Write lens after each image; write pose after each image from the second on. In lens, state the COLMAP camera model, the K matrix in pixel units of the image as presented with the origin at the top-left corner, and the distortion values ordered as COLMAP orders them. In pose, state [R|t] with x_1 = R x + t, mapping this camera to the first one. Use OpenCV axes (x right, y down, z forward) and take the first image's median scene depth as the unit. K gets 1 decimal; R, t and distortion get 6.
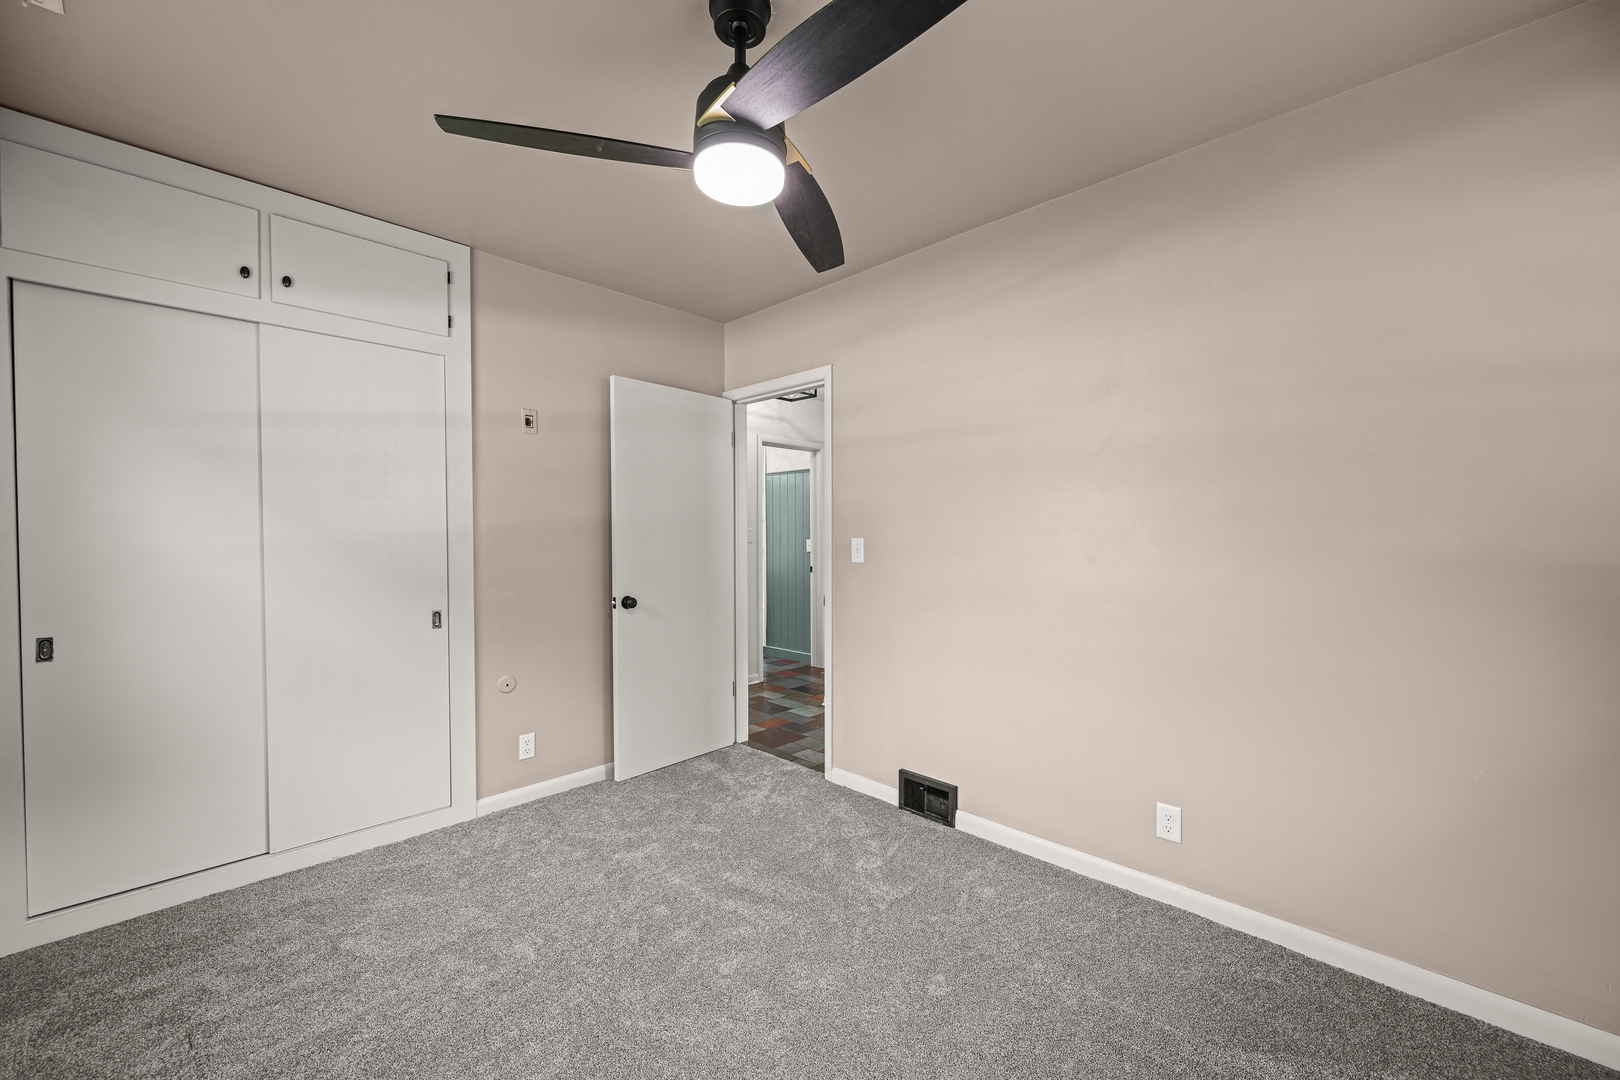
lens RADIAL K [[650.4, 0, 799.4], [0, 650.4, 547.5], [0, 0, 1]] dist [-0.002356, -0.000076]
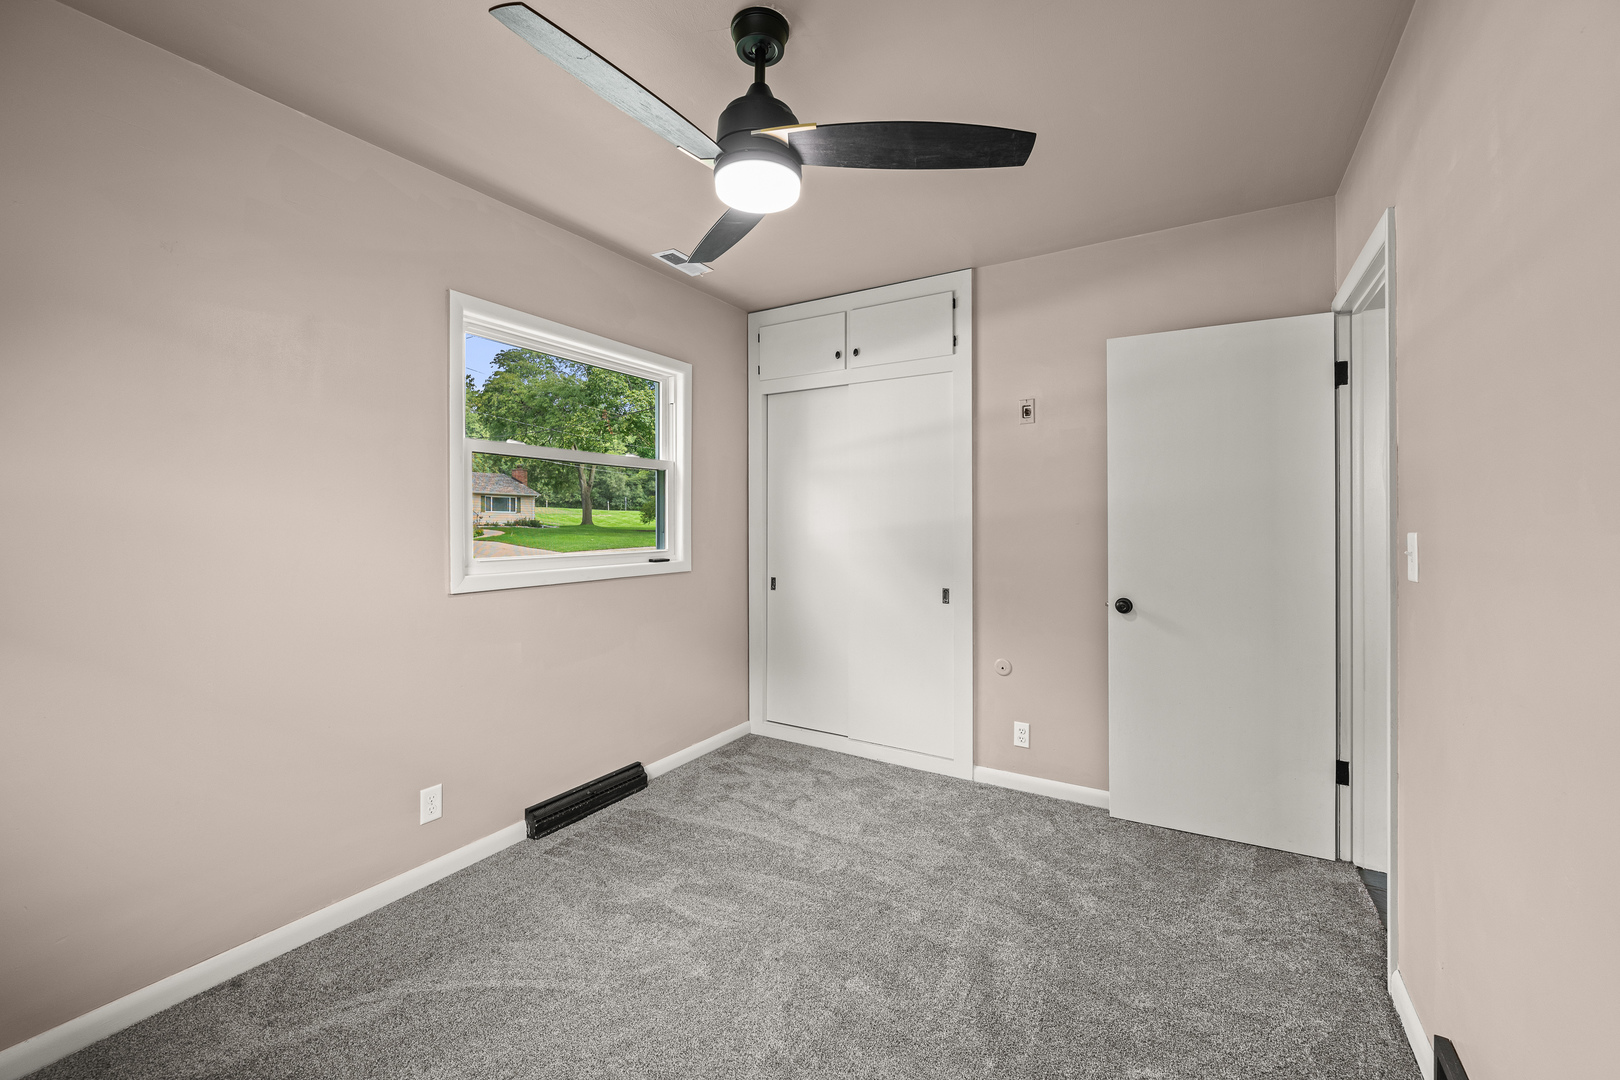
lens RADIAL K [[650.4, 0, 799.5], [0, 650.4, 523.9], [0, 0, 1]] dist [-0.002356, -0.000076]
pose [[0.213712, -0.001287, -0.976896, 0.522805], [-0.022848, 0.999719, -0.006316, -0.005987], [0.976629, 0.023670, 0.213622, 0.472271]]
